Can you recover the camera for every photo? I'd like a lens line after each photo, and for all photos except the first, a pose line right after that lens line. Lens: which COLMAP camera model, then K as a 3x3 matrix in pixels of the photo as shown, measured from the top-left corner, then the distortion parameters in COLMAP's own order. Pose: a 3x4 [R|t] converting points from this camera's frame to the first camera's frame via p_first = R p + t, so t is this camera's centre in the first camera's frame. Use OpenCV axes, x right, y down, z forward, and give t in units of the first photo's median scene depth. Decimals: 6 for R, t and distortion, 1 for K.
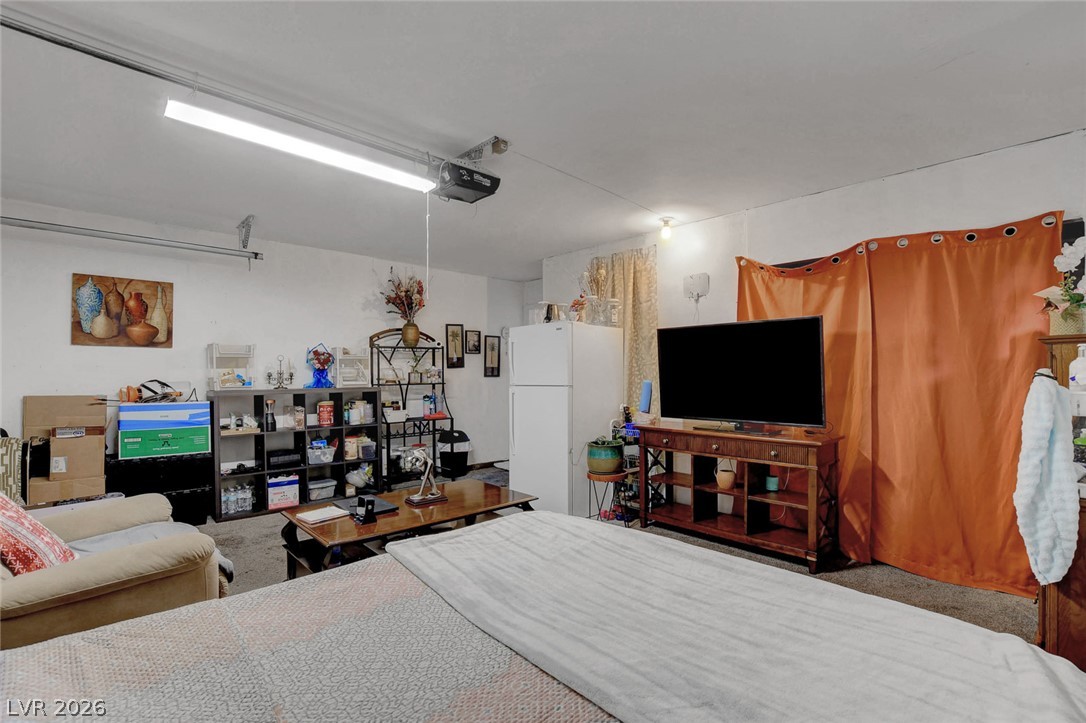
lens RADIAL K [[487.3, 0, 544.7], [0, 487.3, 366.0], [0, 0, 1]] dist [-0.021498, -0.000917]
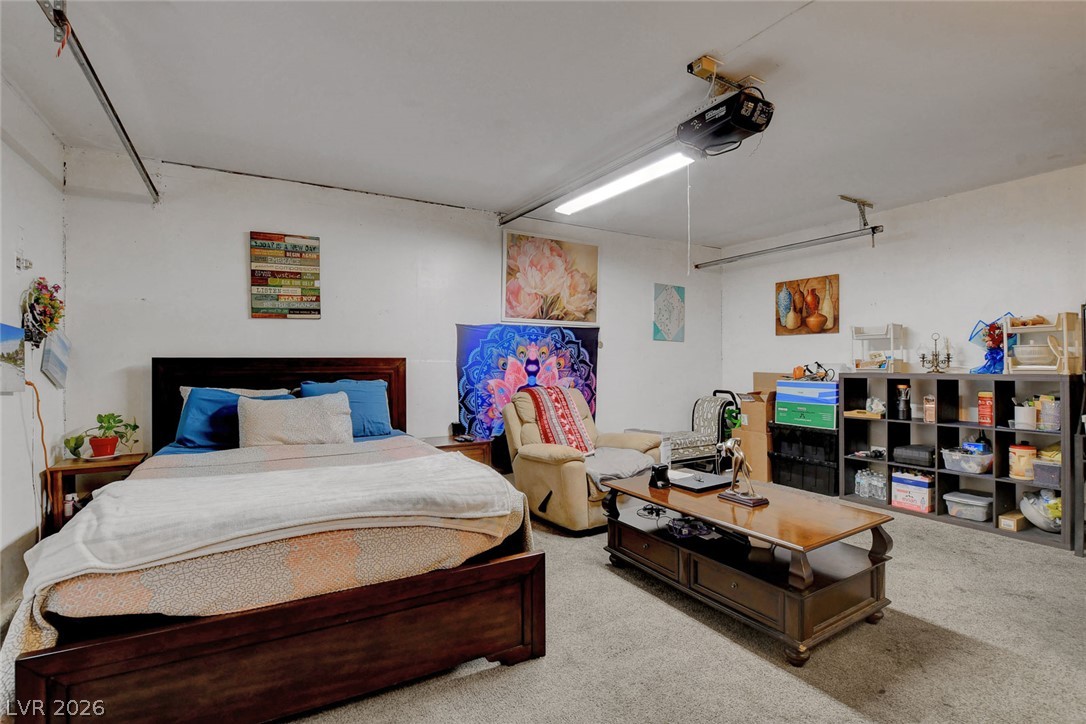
lens RADIAL K [[487.3, 0, 542.9], [0, 487.3, 360.7], [0, 0, 1]] dist [-0.021498, -0.000917]
pose [[-0.185787, 0.004878, -0.982578, 0.462262], [0.022544, 0.999746, 0.000700, 0.010450], [0.982331, -0.022021, -0.185850, 0.558875]]
